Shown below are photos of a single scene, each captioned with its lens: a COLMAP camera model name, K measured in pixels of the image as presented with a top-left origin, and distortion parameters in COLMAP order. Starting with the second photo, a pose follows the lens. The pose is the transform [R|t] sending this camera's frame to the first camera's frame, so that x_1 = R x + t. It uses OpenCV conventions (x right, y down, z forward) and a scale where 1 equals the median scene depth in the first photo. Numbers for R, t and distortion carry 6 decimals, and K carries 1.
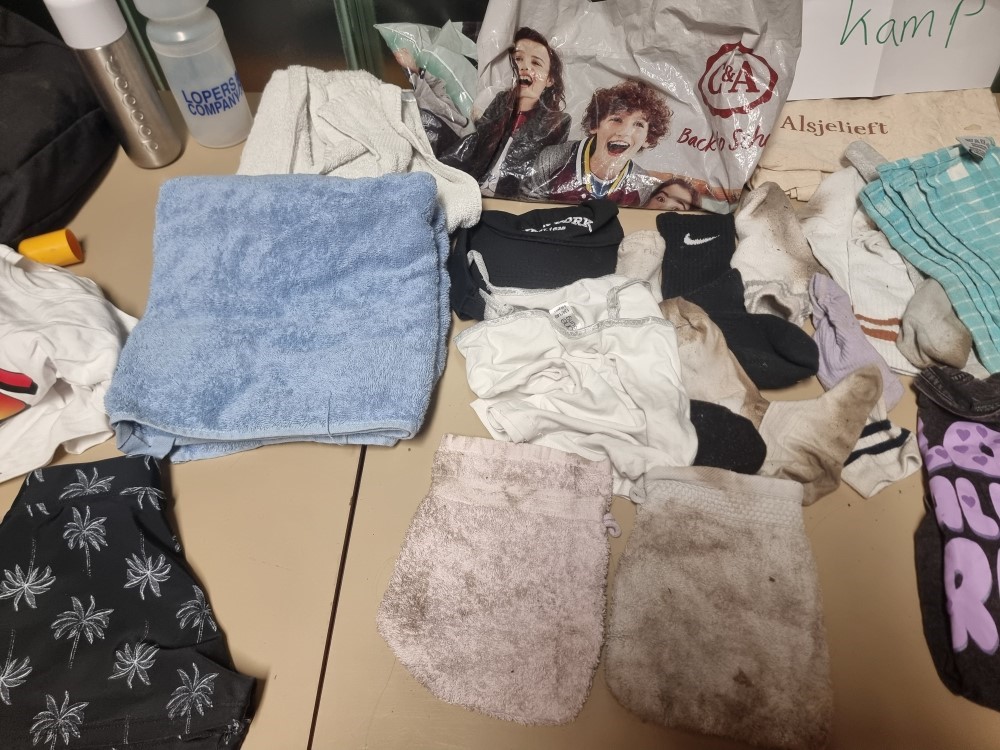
lens RADIAL K [[702.1, 0, 533.8], [0, 702.1, 387.4], [0, 0, 1]] dist [0.040697, -0.041482]
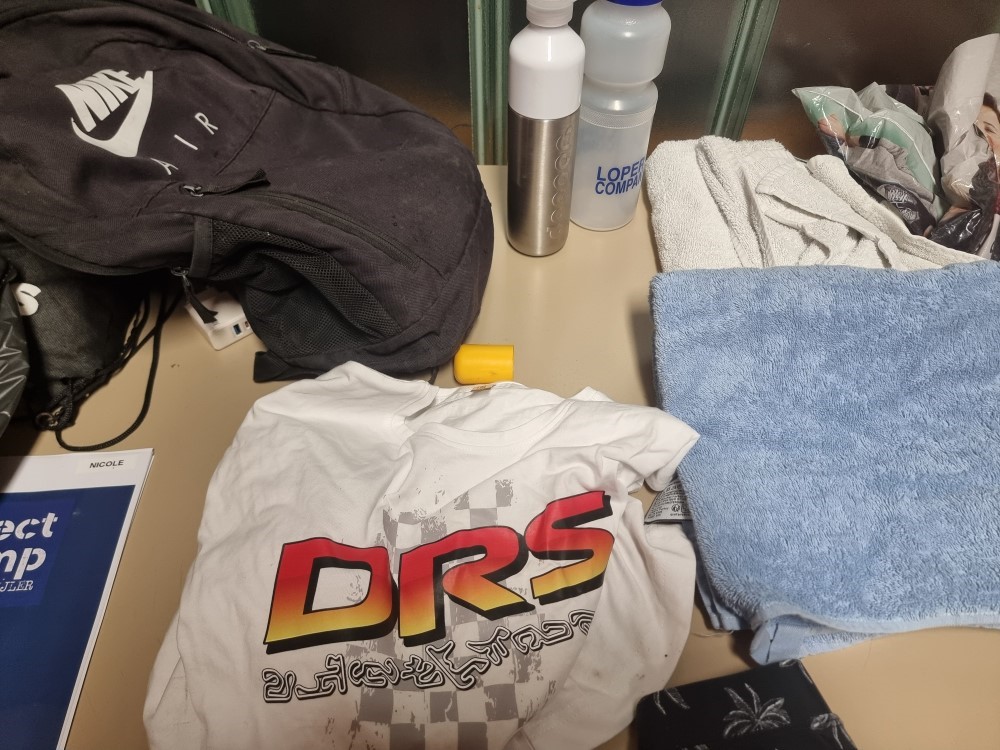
lens RADIAL K [[702.1, 0, 506.5], [0, 702.1, 369.9], [0, 0, 1]] dist [0.040697, -0.041482]
pose [[0.999768, -0.013893, 0.016448, -0.739192], [0.015412, 0.995250, -0.096130, -0.116369], [-0.015034, 0.096361, 0.995233, 0.223231]]
